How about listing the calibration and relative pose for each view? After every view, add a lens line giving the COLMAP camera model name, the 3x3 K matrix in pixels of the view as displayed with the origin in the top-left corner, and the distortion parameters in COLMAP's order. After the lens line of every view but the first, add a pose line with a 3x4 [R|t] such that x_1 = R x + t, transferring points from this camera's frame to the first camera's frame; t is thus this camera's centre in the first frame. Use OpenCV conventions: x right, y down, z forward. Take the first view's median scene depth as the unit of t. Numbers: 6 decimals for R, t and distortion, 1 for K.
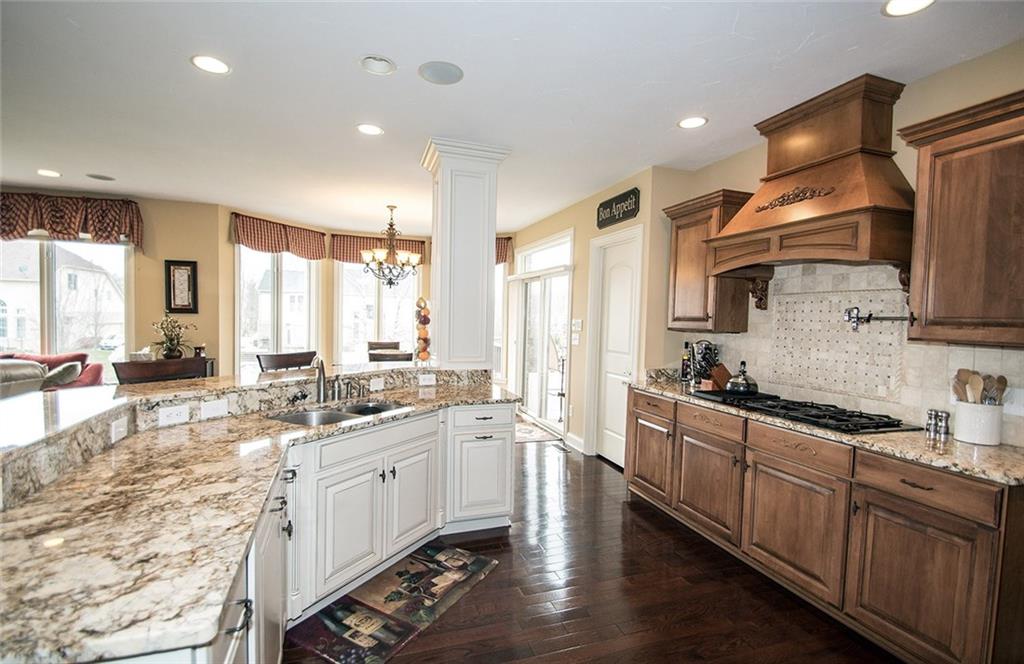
lens RADIAL K [[459.7, 0, 500.0], [0, 459.7, 333.4], [0, 0, 1]] dist [-0.000873, -0.000389]
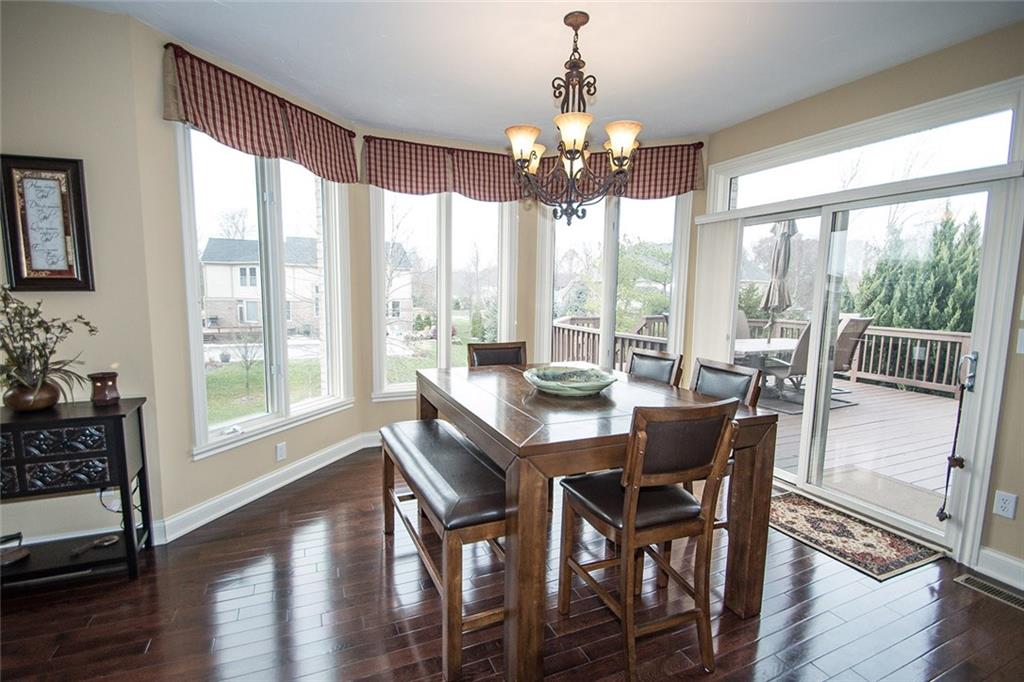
lens RADIAL K [[475.5, 0, 496.5], [0, 475.5, 344.8], [0, 0, 1]] dist [-0.002840, -0.000737]
pose [[0.997321, -0.018411, 0.070798, -0.400074], [0.012678, 0.996667, 0.080588, -0.029811], [-0.072046, -0.079475, 0.994230, 0.665665]]
